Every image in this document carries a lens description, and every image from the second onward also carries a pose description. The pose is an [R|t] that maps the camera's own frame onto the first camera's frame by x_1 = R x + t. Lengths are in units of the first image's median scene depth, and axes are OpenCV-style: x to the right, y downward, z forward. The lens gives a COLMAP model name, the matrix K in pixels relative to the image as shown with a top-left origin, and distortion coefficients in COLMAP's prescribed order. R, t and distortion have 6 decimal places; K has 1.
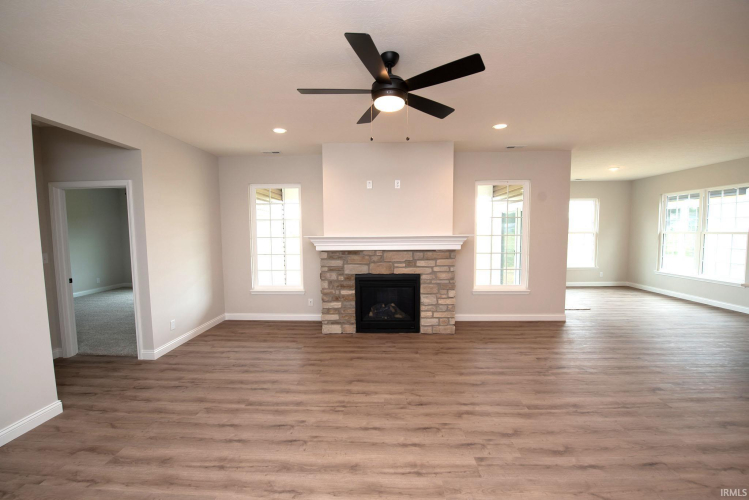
lens RADIAL K [[303.4, 0, 374.1], [0, 303.4, 243.2], [0, 0, 1]] dist [-0.016959, -0.000071]
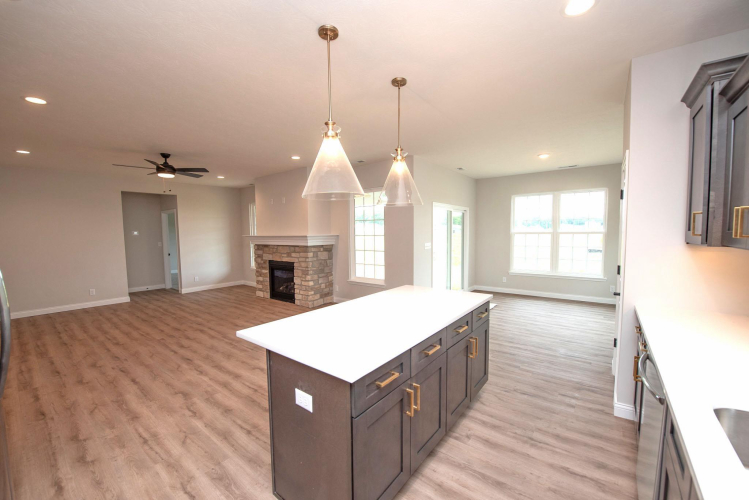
lens RADIAL K [[303.4, 0, 374.1], [0, 303.4, 243.2], [0, 0, 1]] dist [-0.016959, -0.000071]
pose [[0.802394, 0.019943, -0.596462, 1.302879], [-0.021233, 0.999763, 0.004864, -0.002774], [0.596417, 0.008762, 0.802627, 0.081162]]
